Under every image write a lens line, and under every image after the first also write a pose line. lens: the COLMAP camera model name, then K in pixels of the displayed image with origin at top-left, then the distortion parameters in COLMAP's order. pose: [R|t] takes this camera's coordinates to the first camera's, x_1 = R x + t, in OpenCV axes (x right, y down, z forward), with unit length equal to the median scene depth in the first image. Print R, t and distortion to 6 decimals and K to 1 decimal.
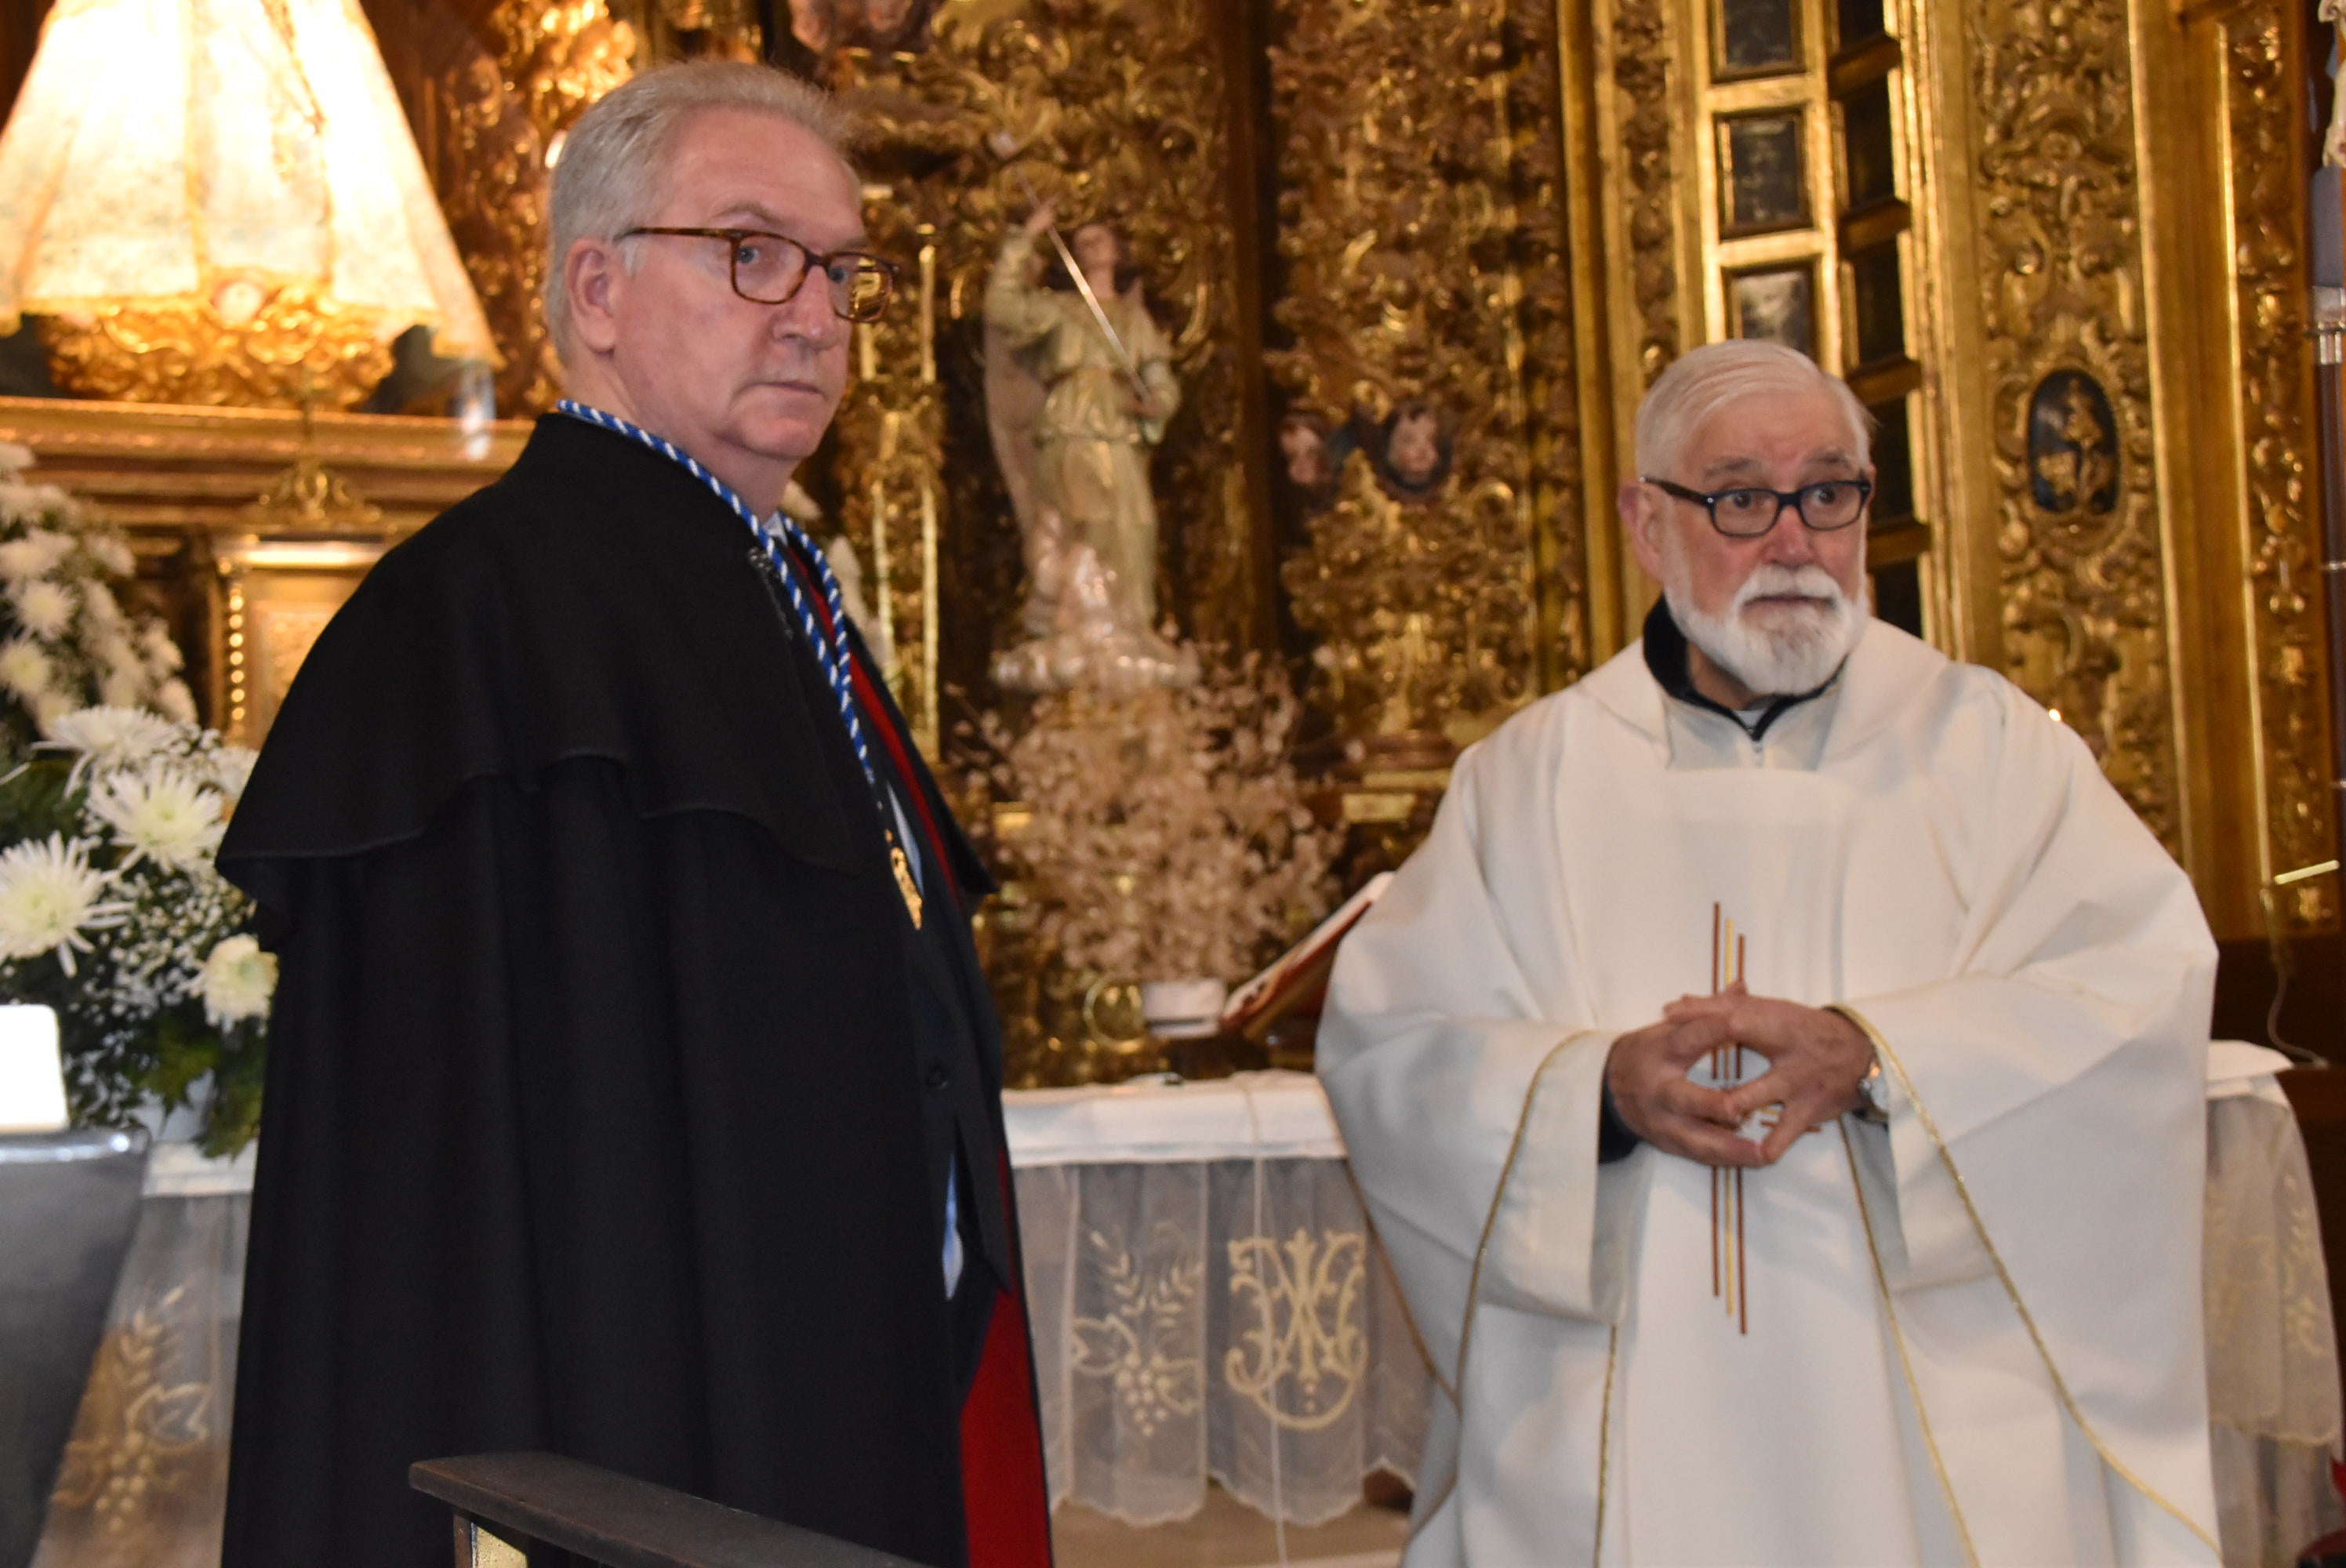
lens RADIAL K [[3460.5, 0, 1140.4], [0, 3460.5, 874.6], [0, 0, 1]] dist [0.030653, 0.518210]
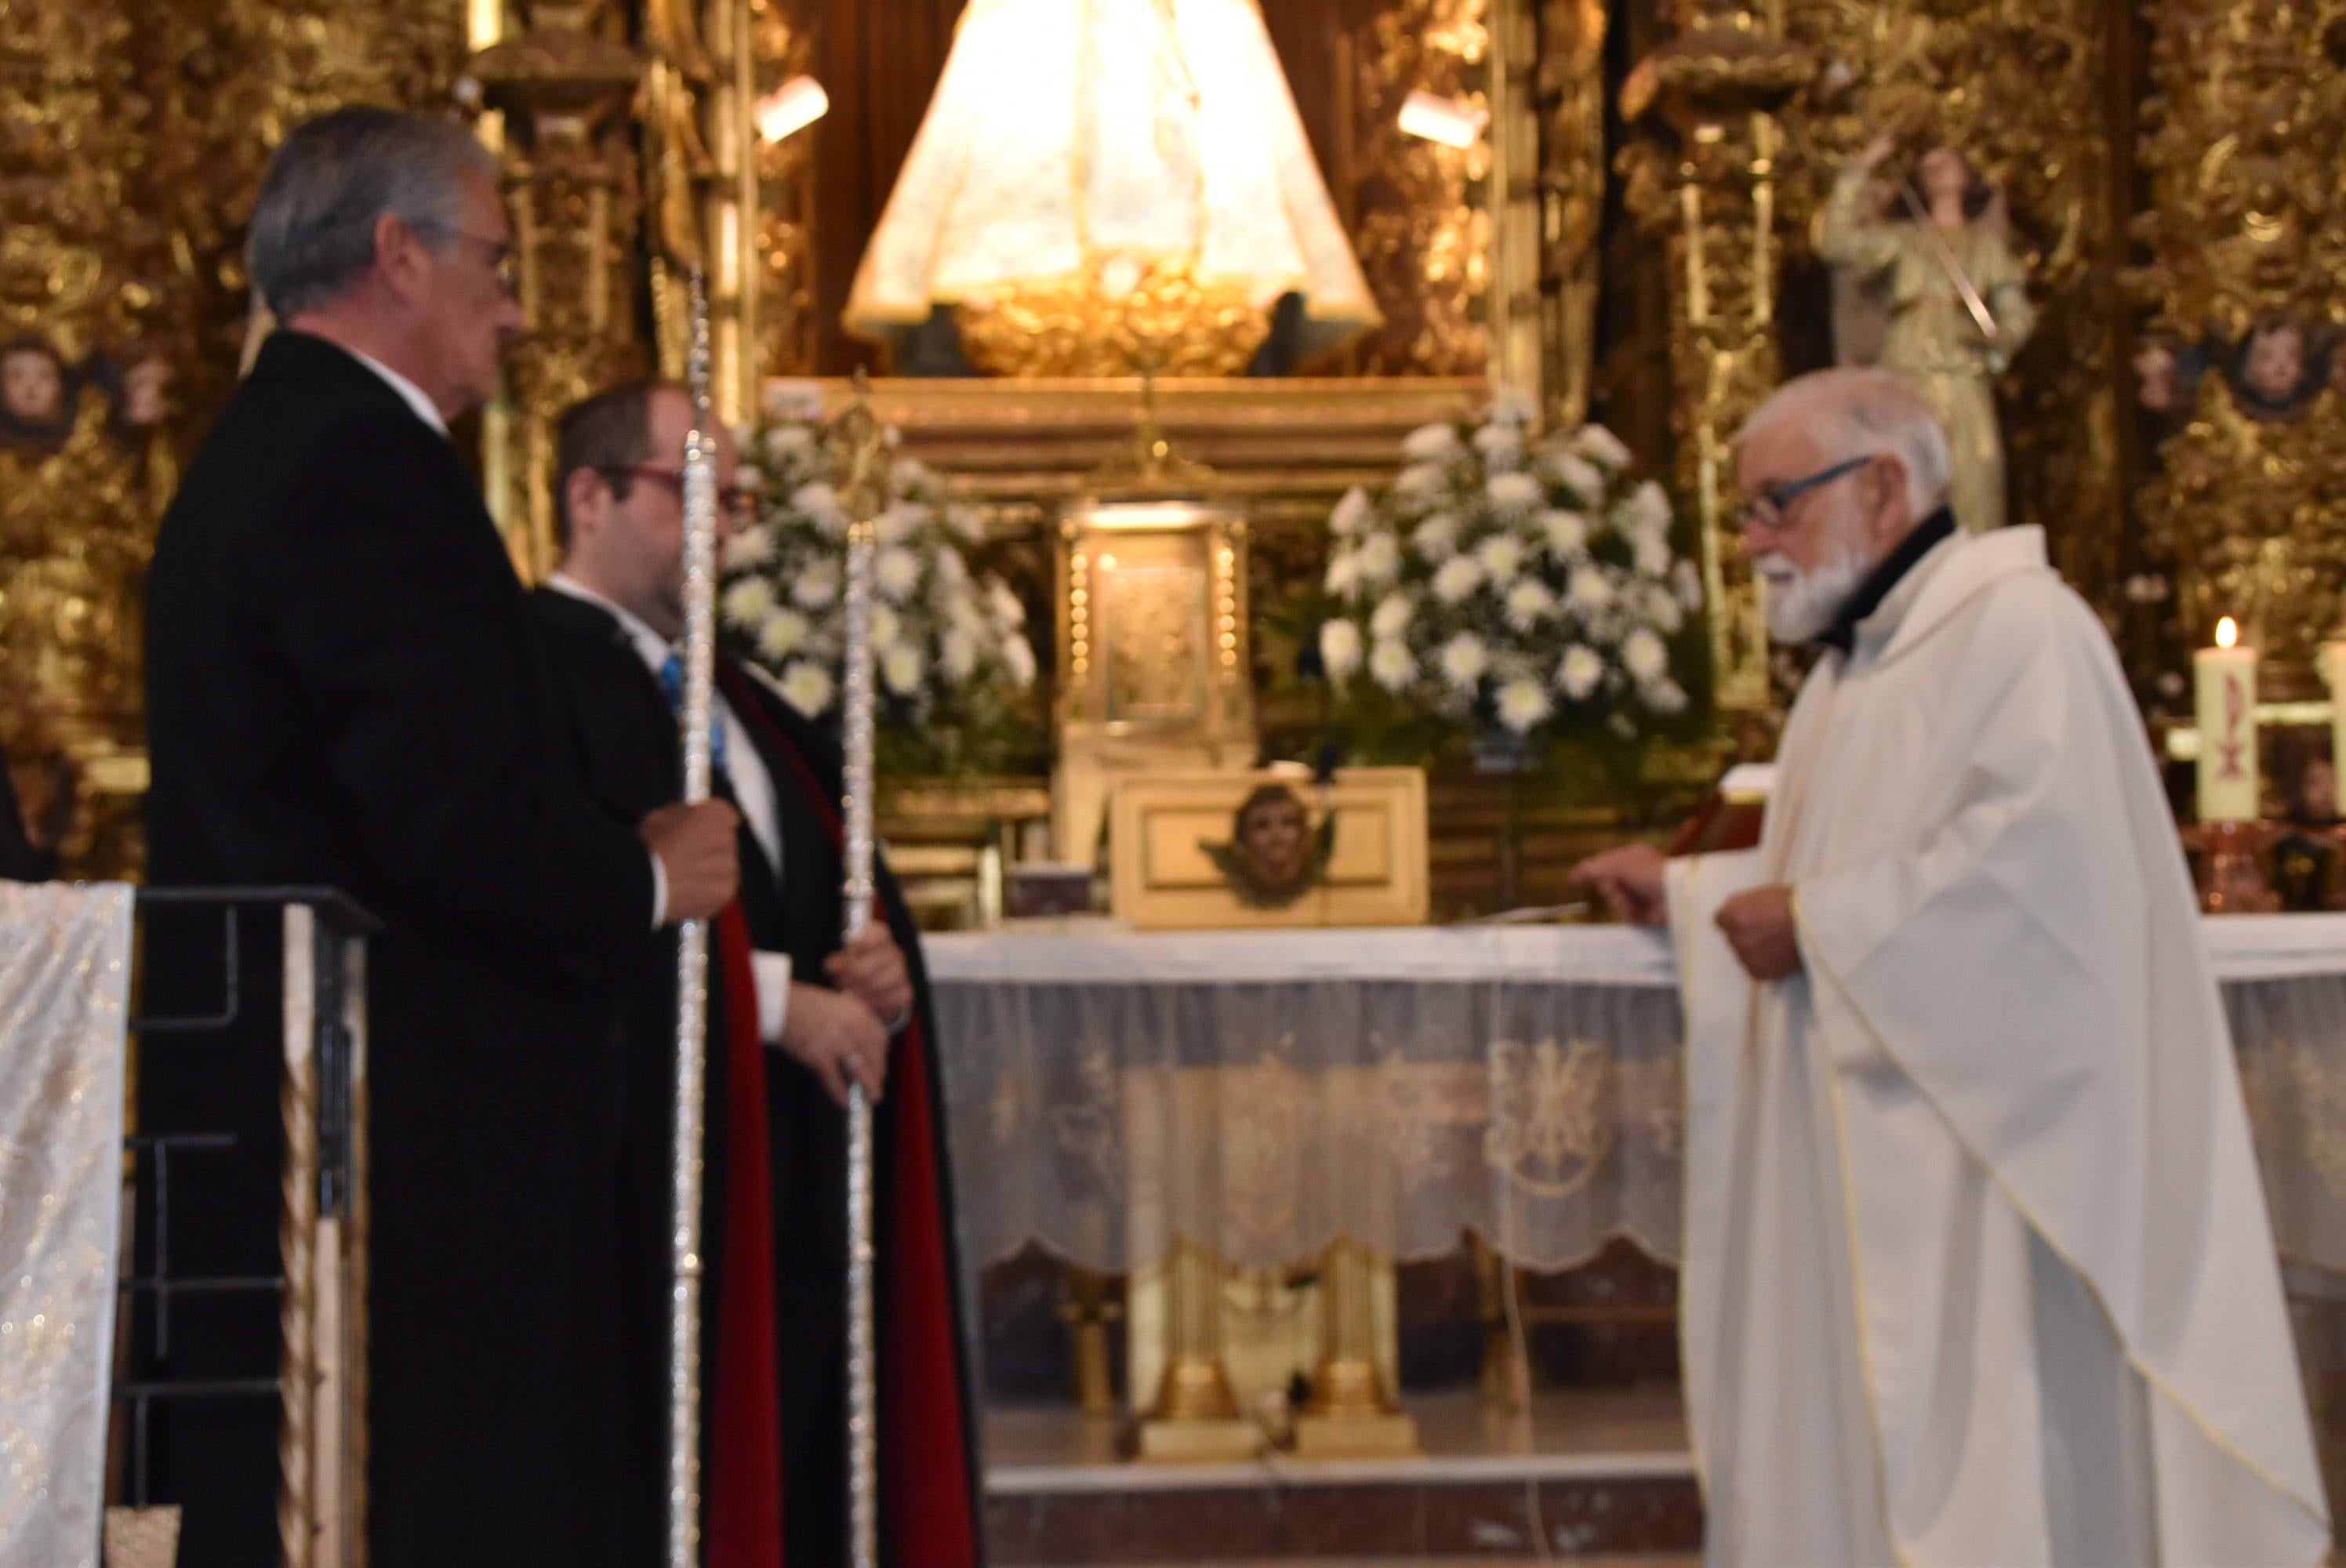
lens RADIAL K [[4233.7, 0, 1147.5], [0, 4233.7, 886.7], [0, 0, 1]] dist [0.220161, 0.494986]
pose [[0.943319, 0.002895, -0.331875, 0.179600], [-0.003096, 0.999995, -0.000077, 0.020586], [0.331873, 0.001100, 0.943323, -0.215071]]
